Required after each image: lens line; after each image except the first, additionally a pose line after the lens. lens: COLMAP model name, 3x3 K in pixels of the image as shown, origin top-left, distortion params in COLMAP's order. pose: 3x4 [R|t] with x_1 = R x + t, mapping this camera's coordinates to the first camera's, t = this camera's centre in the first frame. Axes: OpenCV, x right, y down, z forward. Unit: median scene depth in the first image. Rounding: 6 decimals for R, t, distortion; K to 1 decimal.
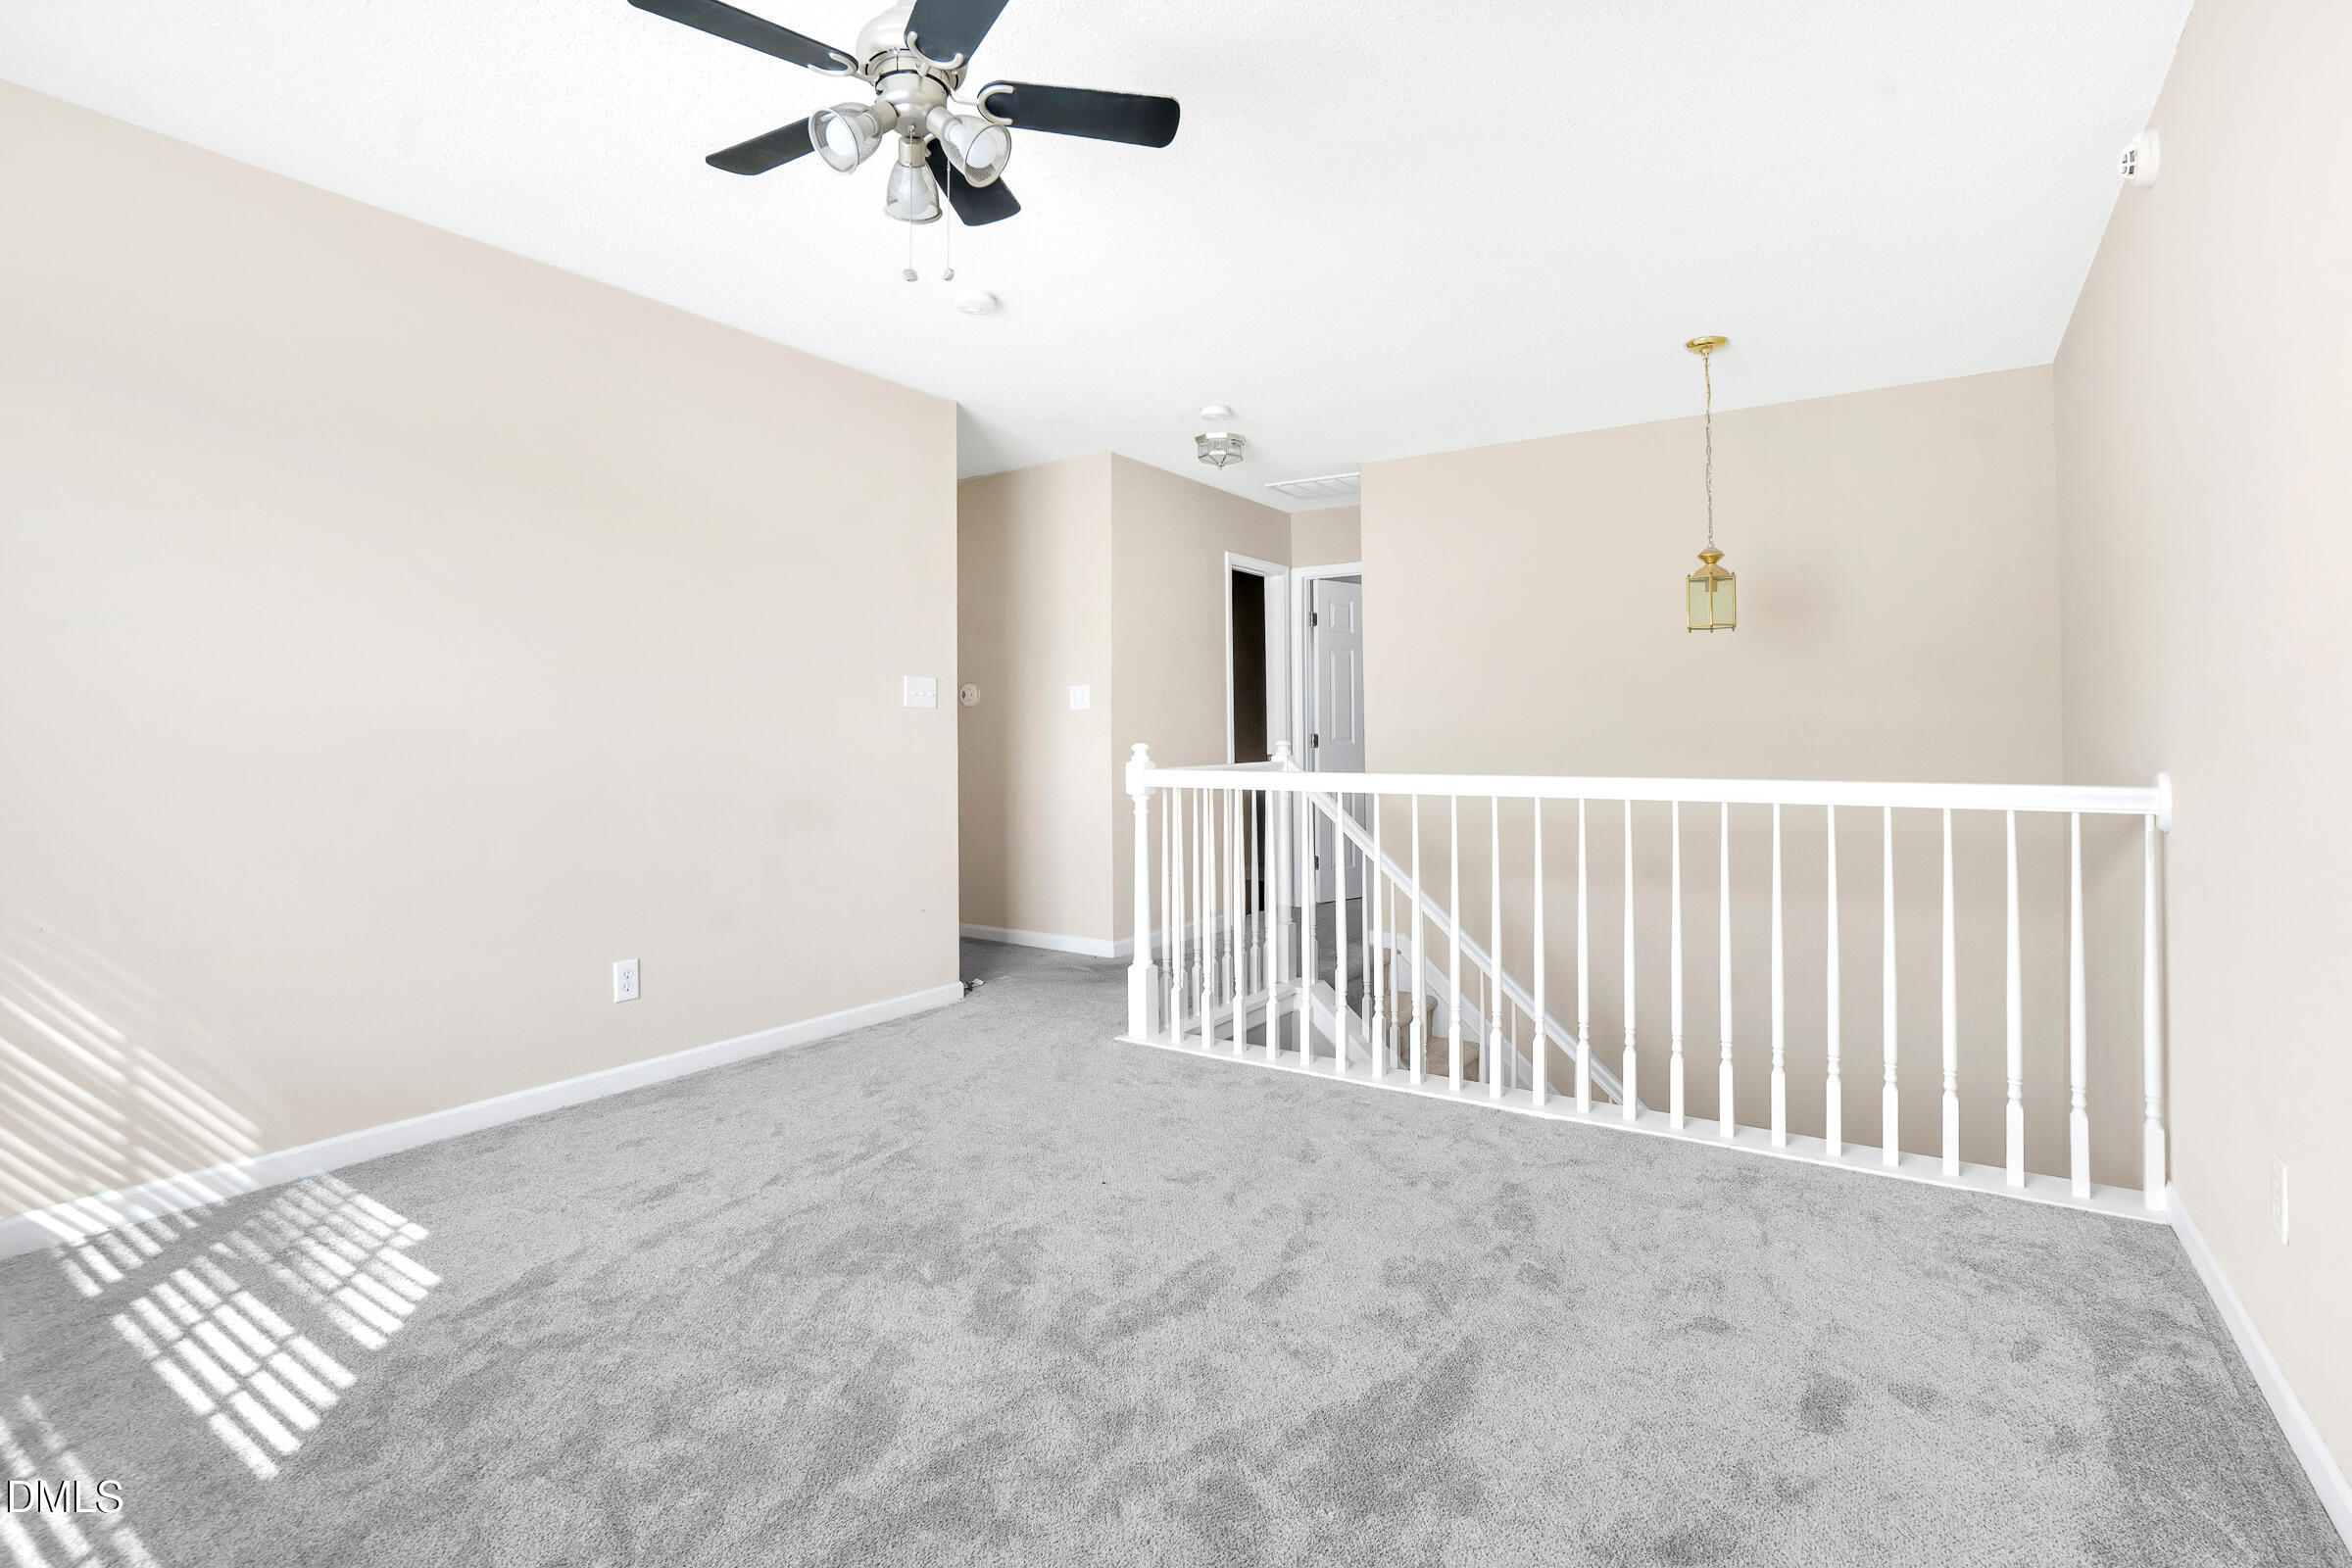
lens RADIAL K [[1132.2, 0, 1165.6], [0, 1132.2, 739.3], [0, 0, 1]] dist [-0.000284, -0.000011]
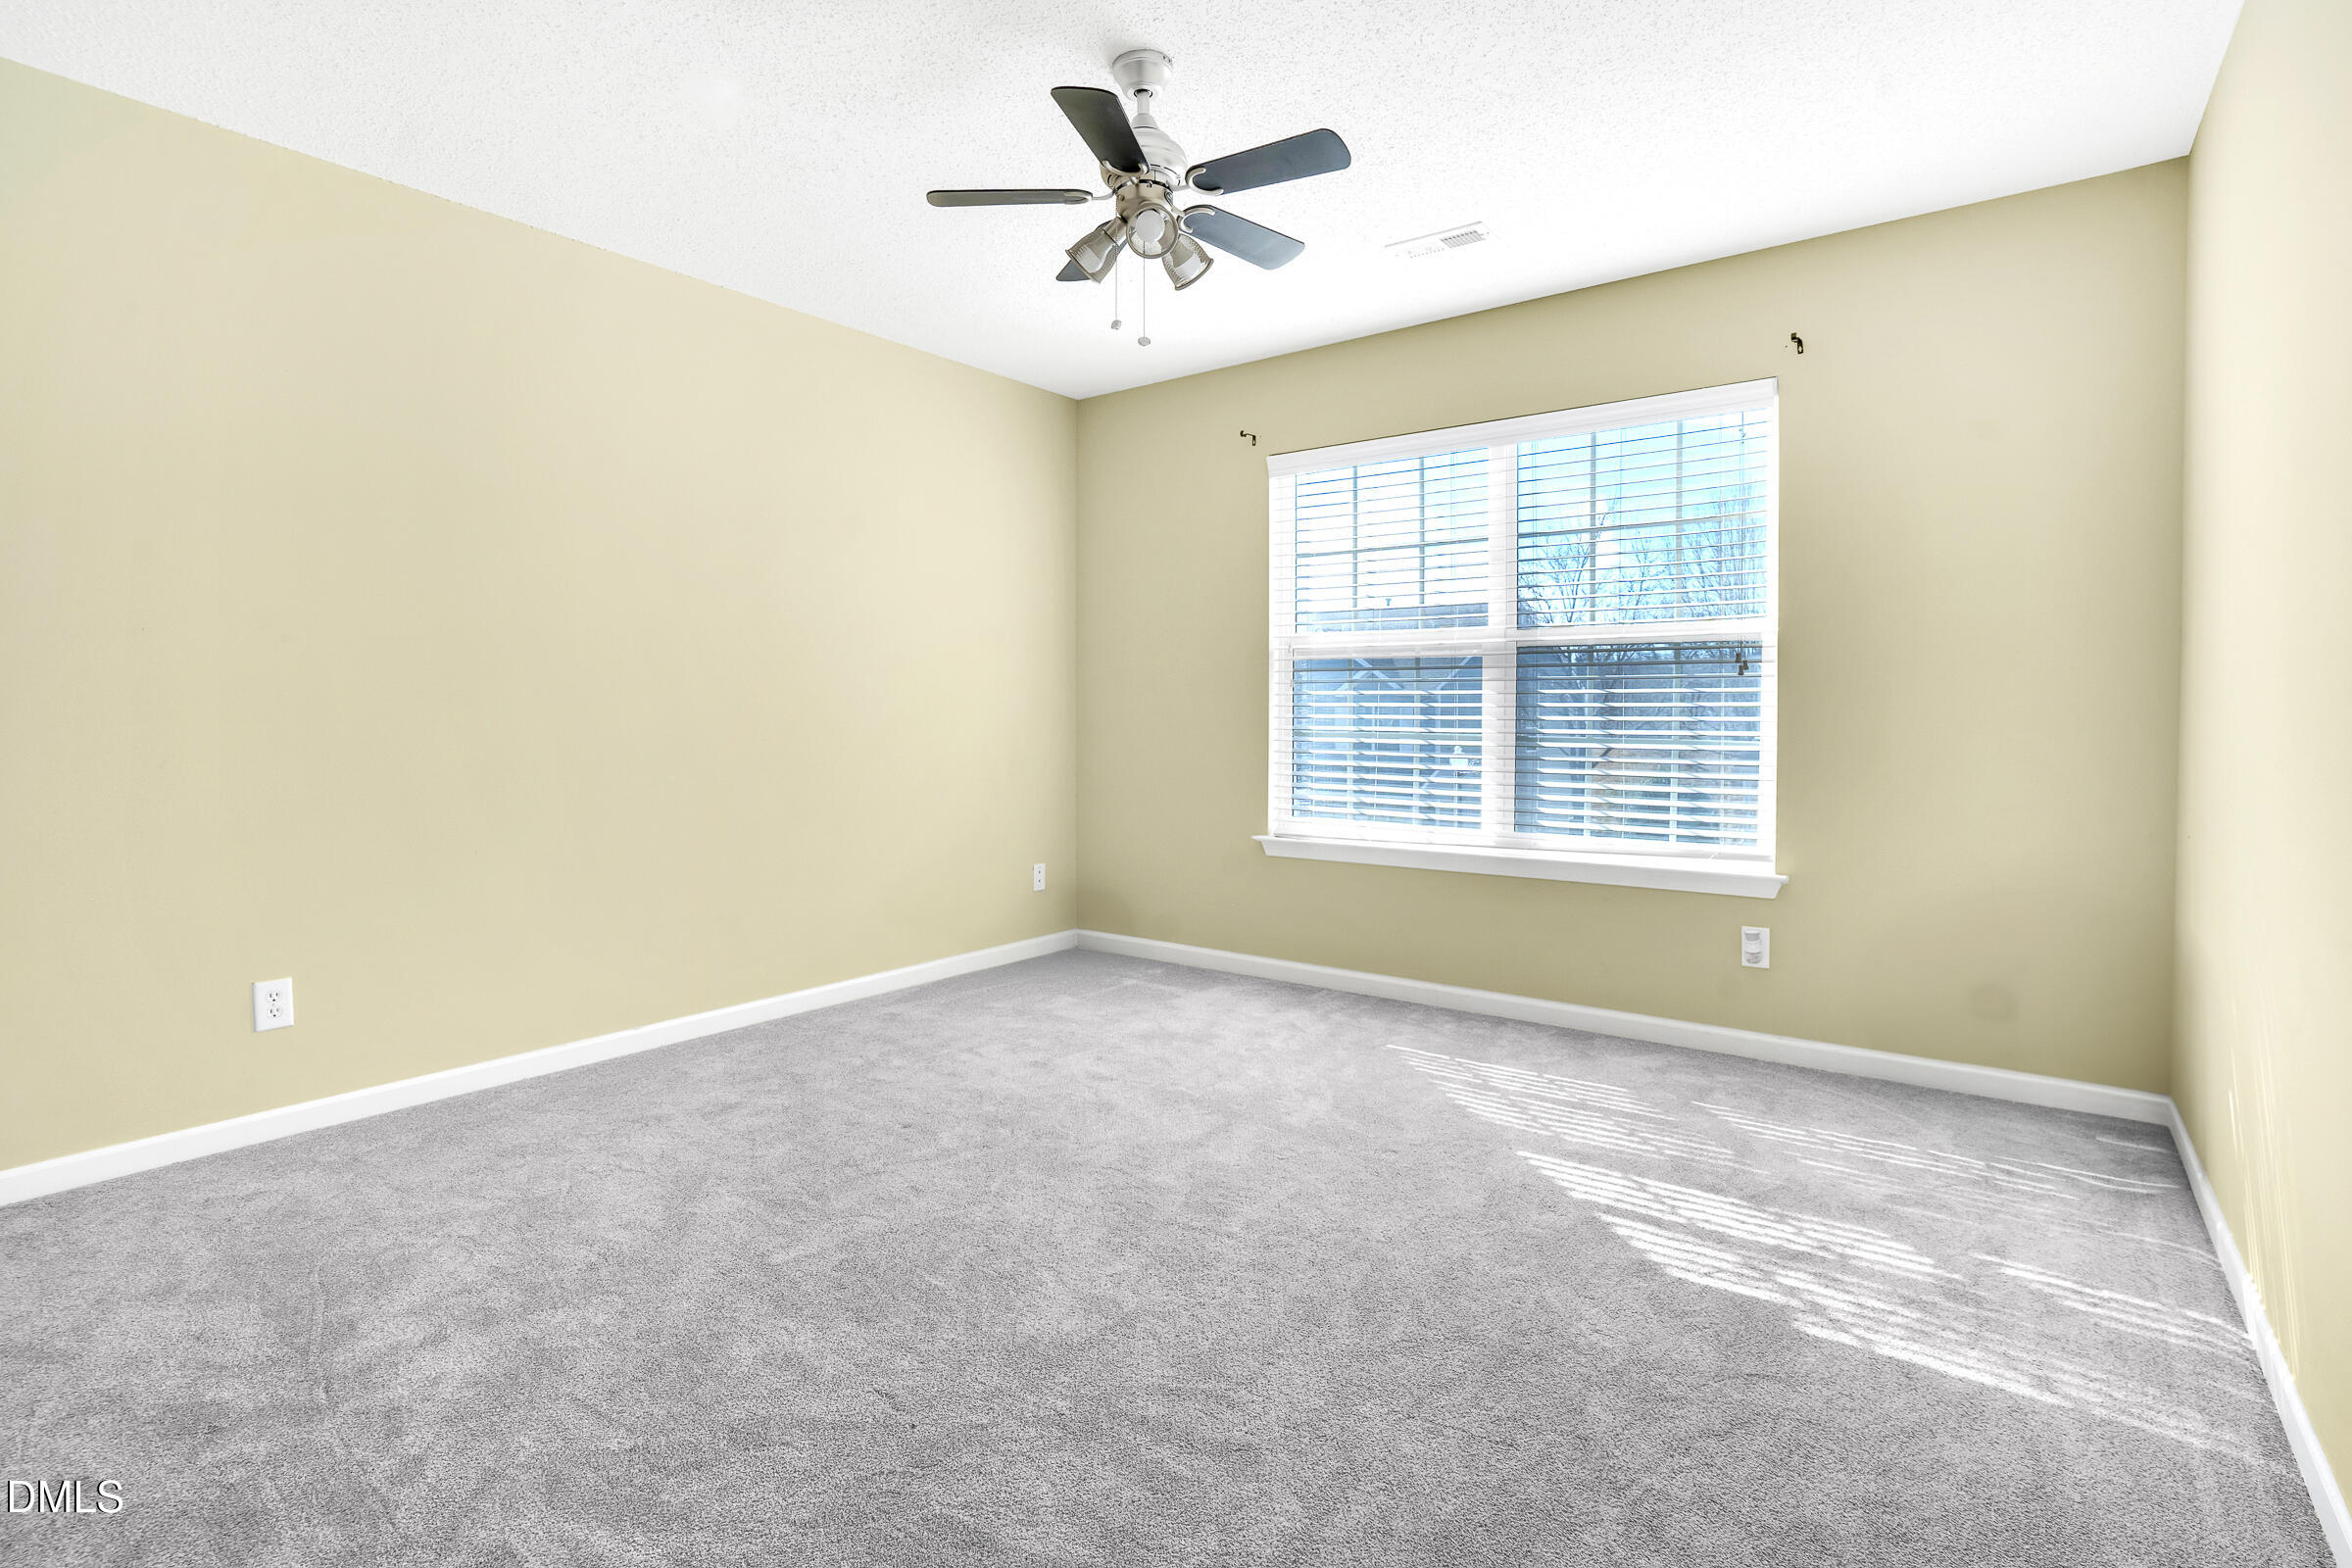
lens RADIAL K [[1132.2, 0, 1165.6], [0, 1132.2, 739.3], [0, 0, 1]] dist [-0.000284, -0.000011]
pose [[-0.998674, 0.004147, 0.051309, -0.290875], [0.005772, 0.999485, 0.031561, -0.005528], [-0.051152, 0.031815, -0.998184, 2.113195]]
